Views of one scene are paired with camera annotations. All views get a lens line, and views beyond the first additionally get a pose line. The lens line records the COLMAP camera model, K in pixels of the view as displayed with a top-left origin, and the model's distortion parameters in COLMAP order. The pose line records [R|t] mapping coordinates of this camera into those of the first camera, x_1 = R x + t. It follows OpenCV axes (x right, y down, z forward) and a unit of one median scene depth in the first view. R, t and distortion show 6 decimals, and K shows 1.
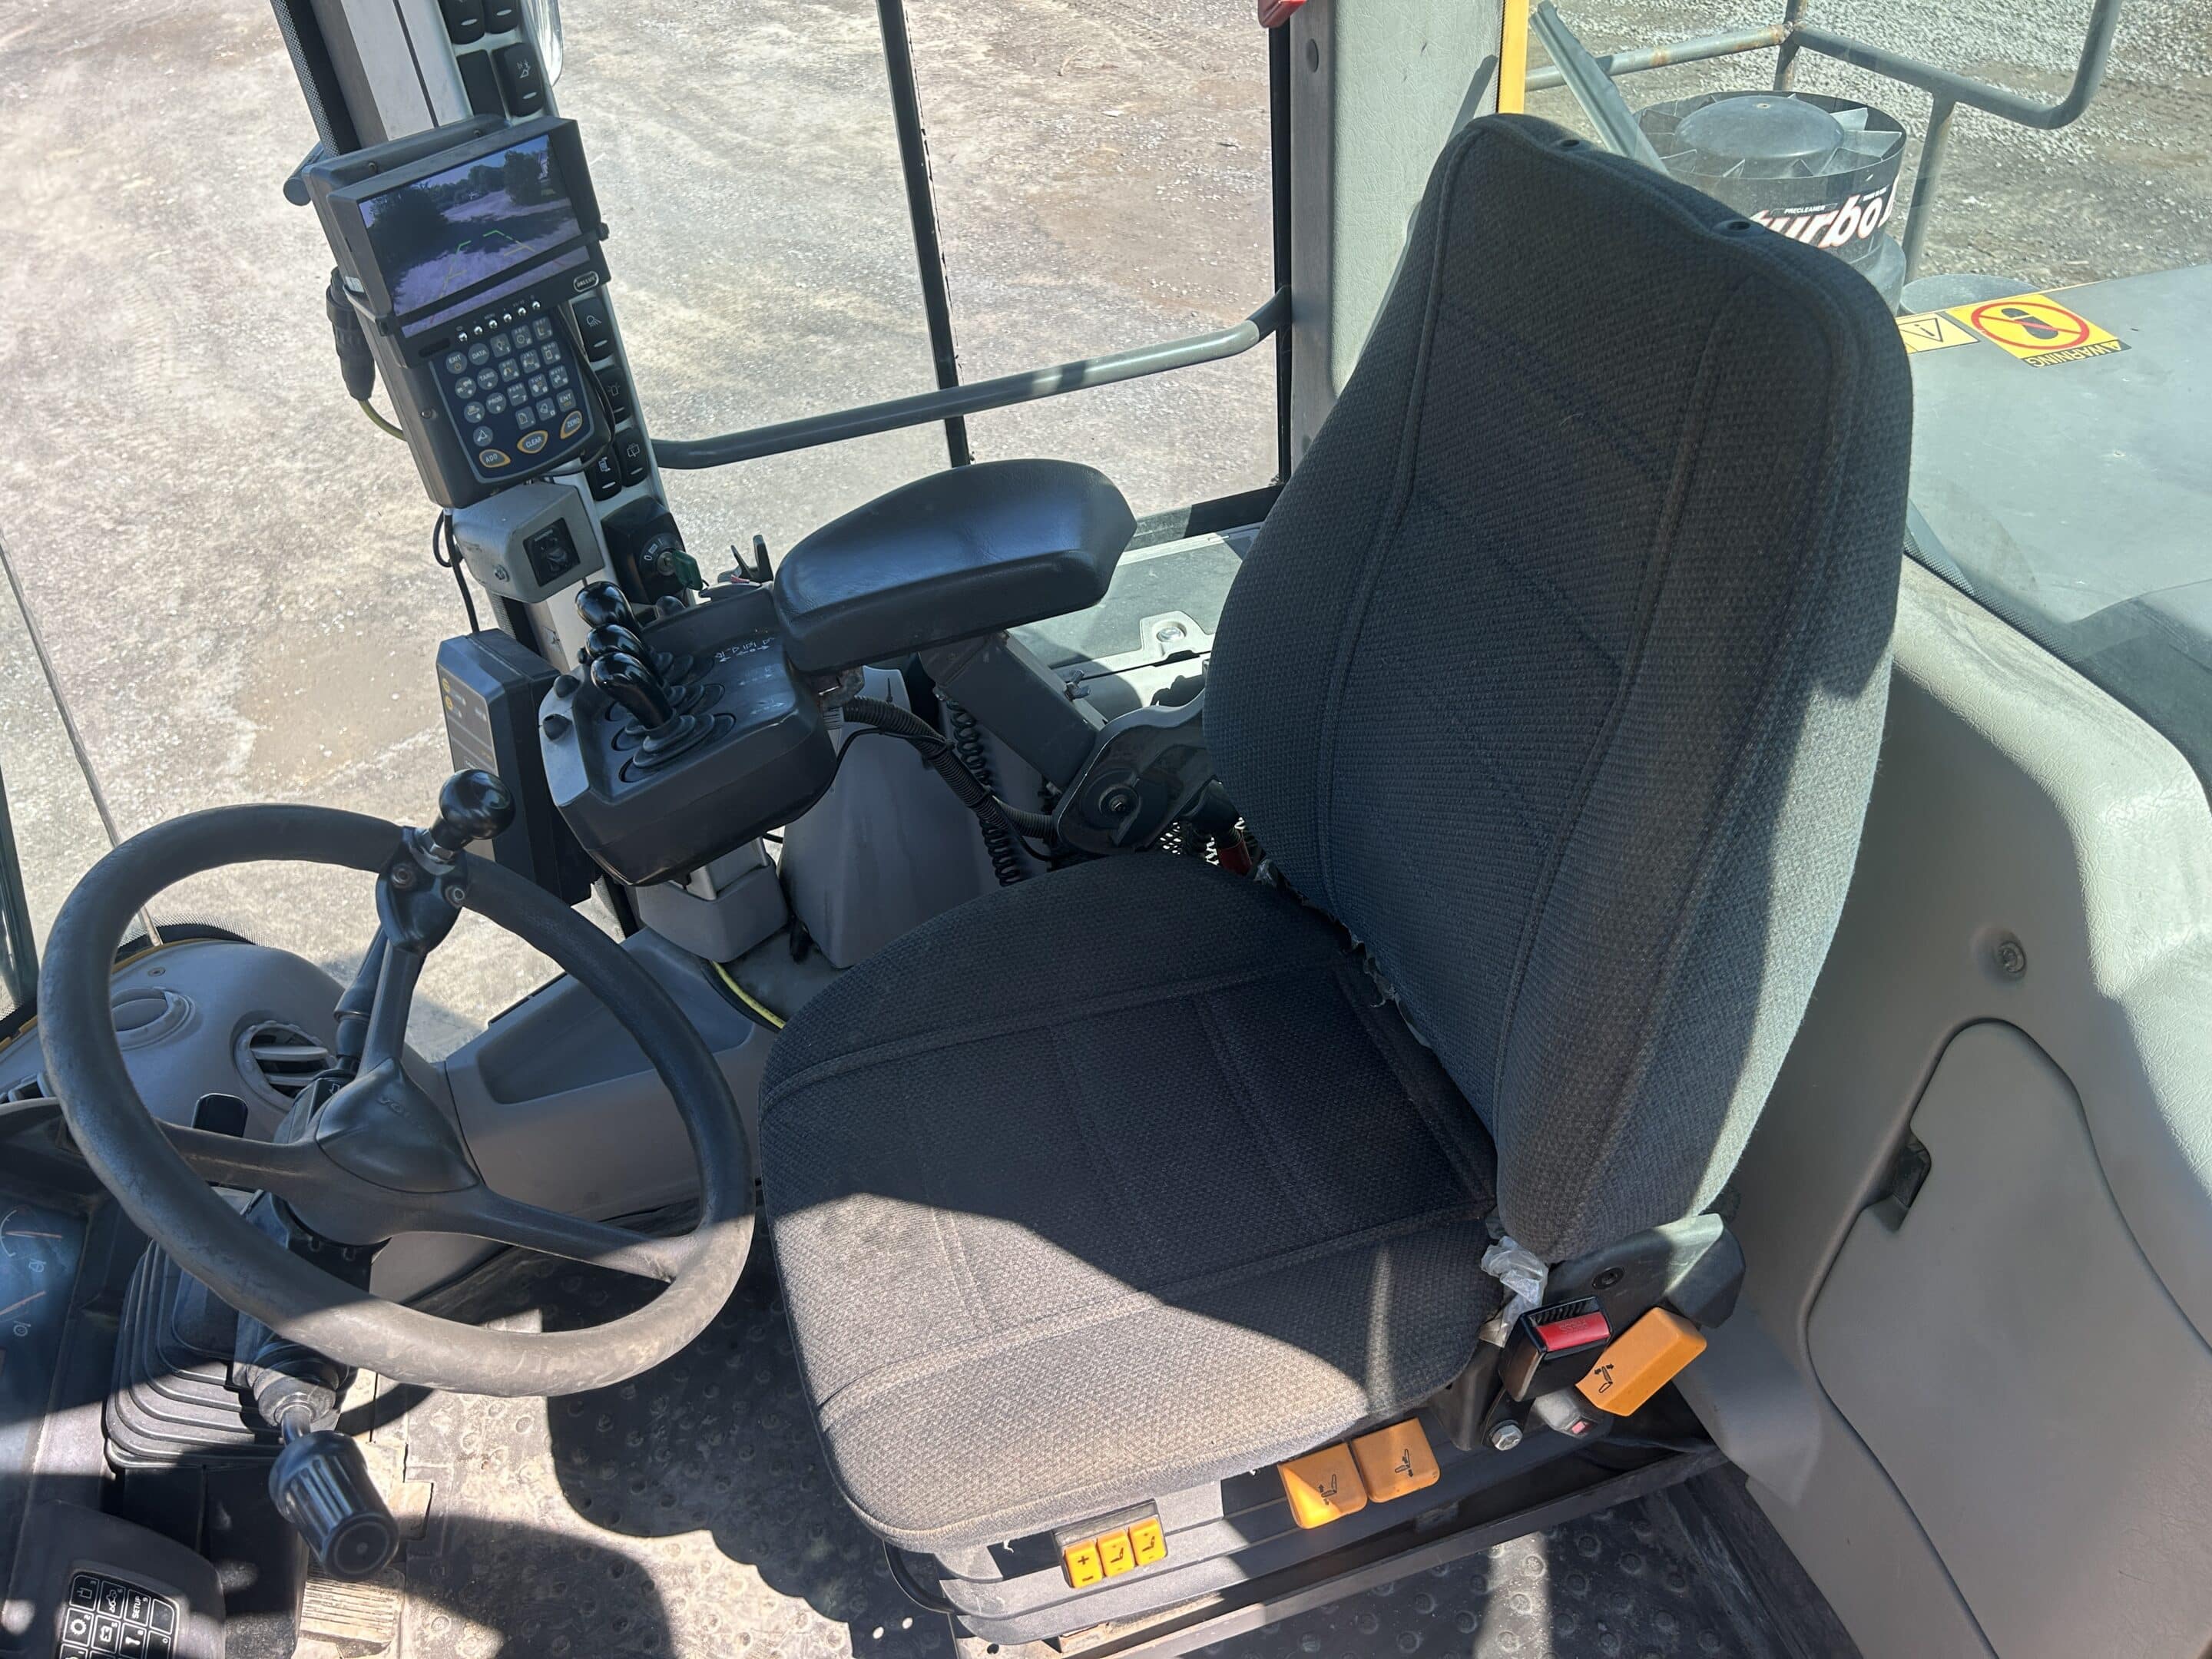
lens RADIAL K [[1605.3, 0, 1106.0], [0, 1605.3, 829.5], [0, 0, 1]] dist [0.098165, -0.138112]
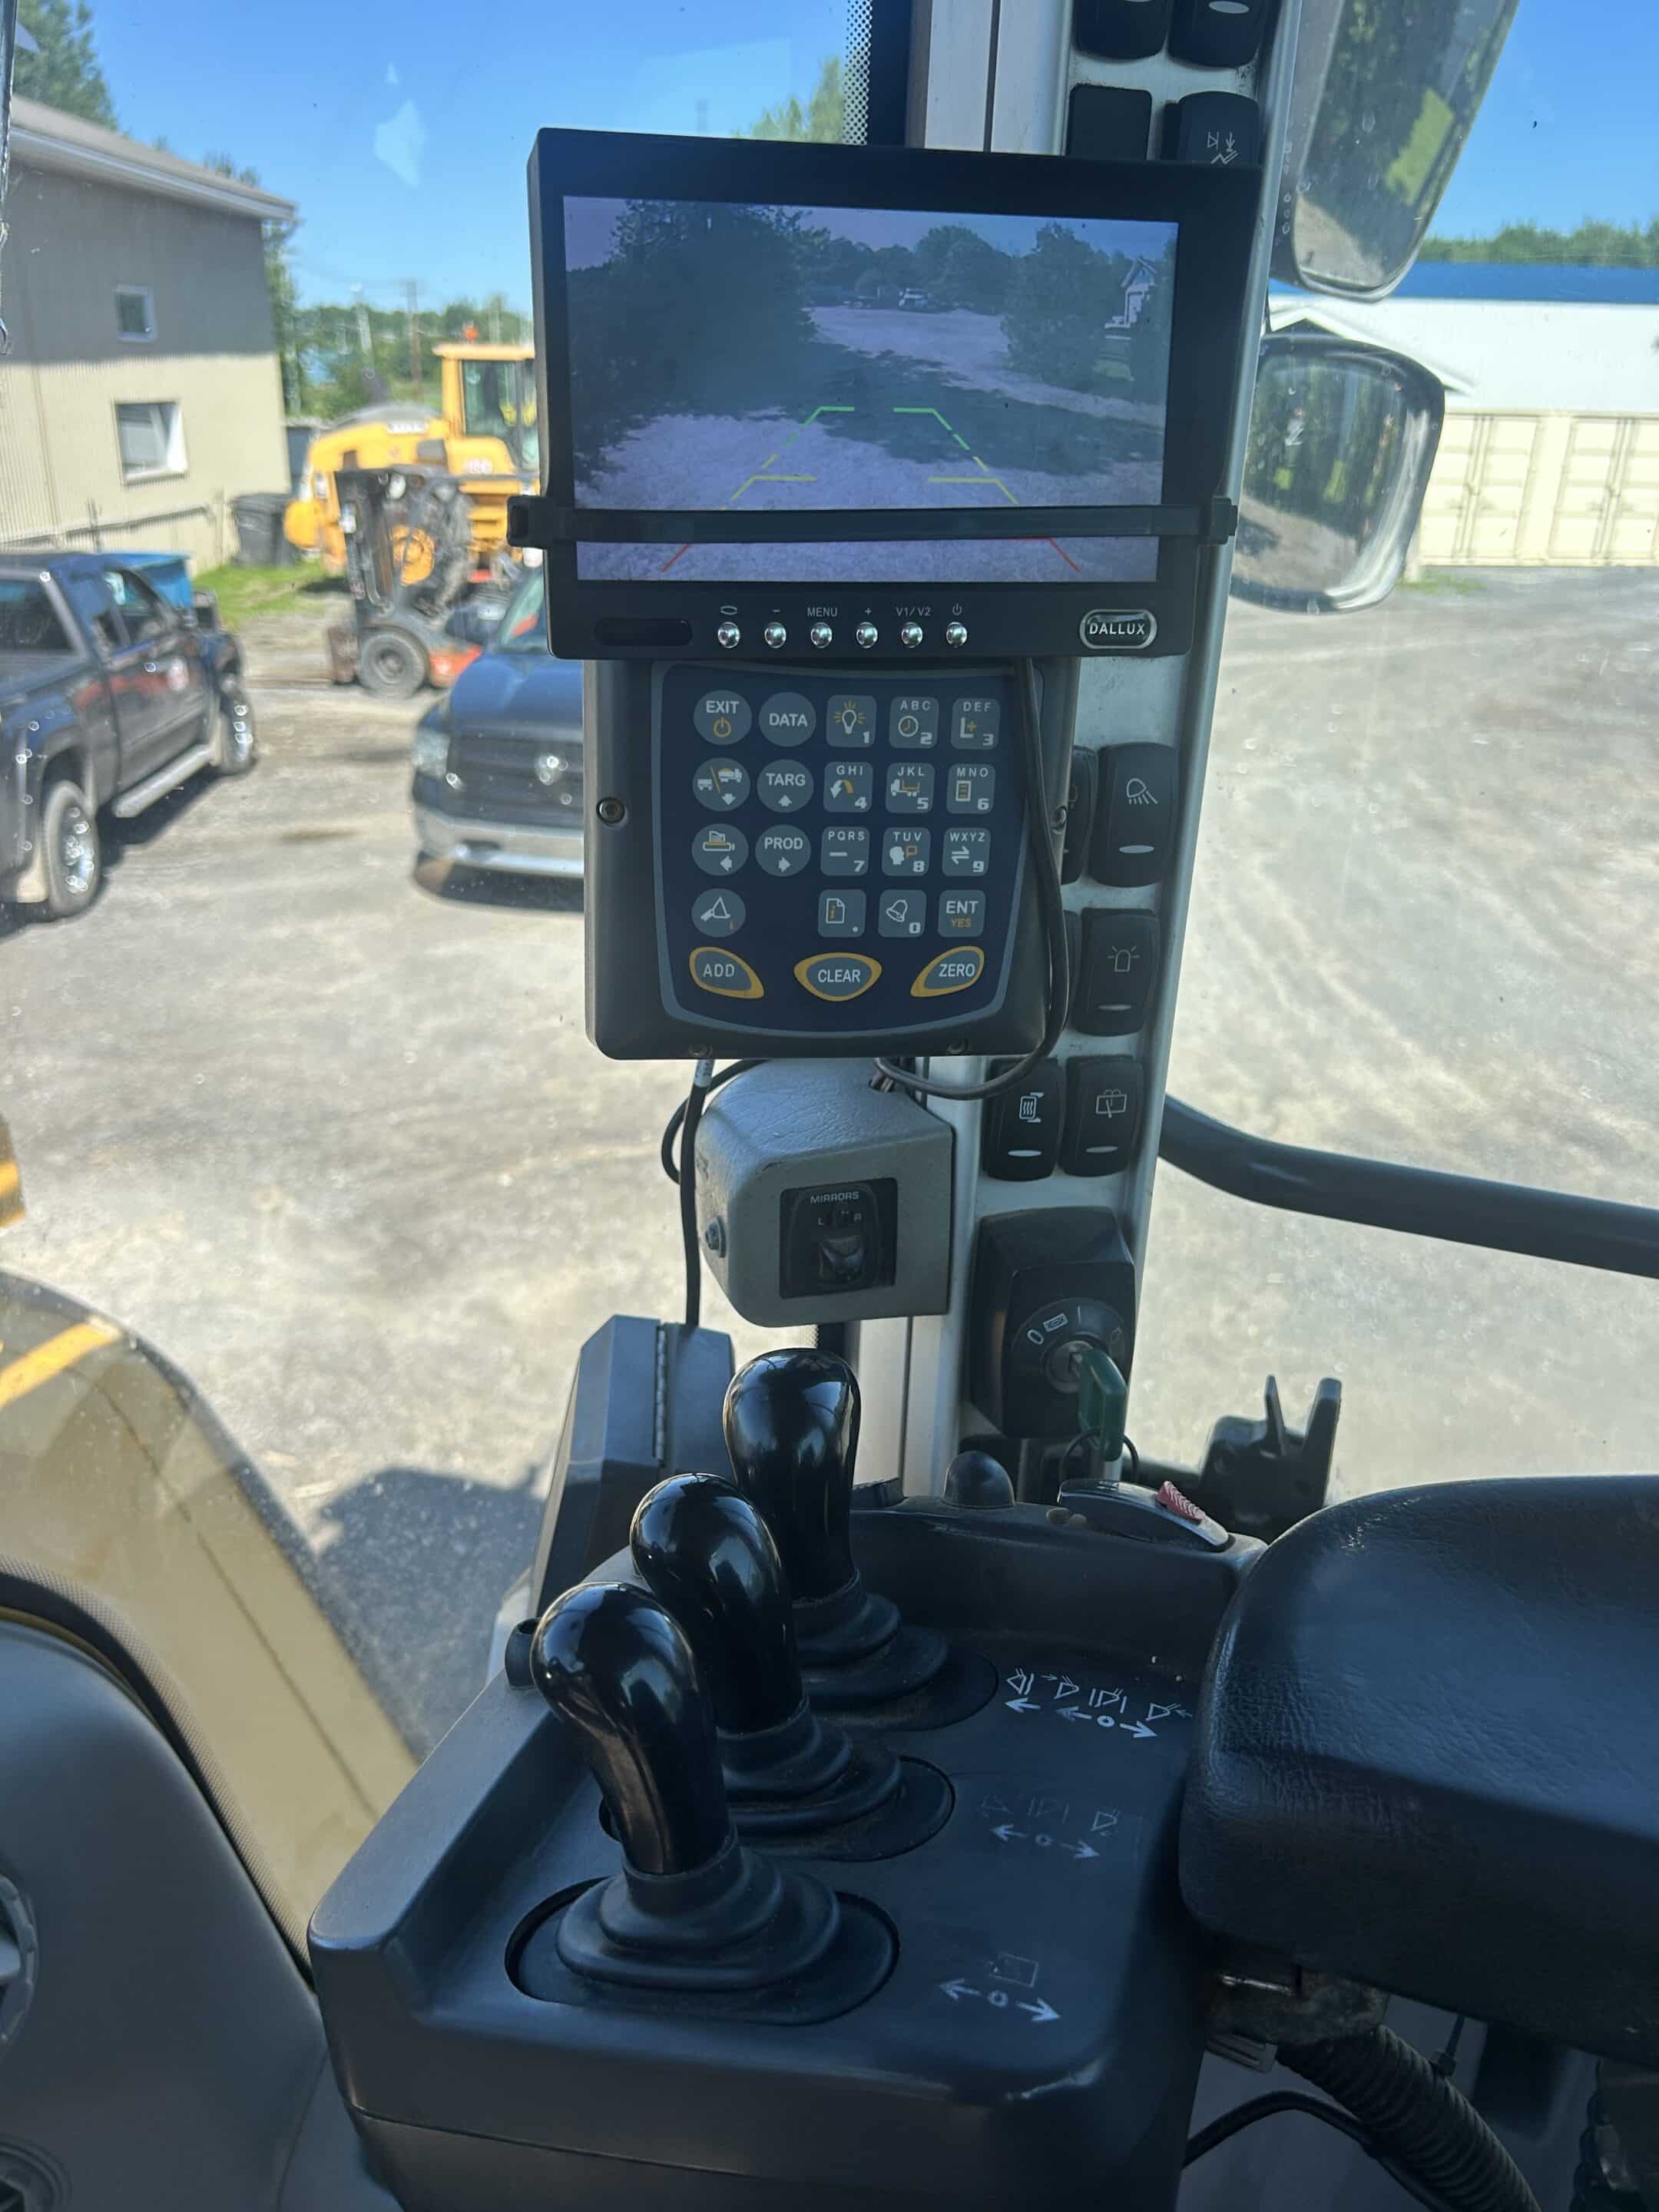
lens RADIAL K [[1605.3, 0, 910.8], [0, 1605.3, 1078.9], [0, 0, 1]] dist [0.098165, -0.138112]
pose [[0.787503, 0.333739, -0.518129, -0.121760], [-0.472706, 0.866513, -0.160323, -0.154537], [0.395460, 0.371178, 0.840142, 0.656568]]
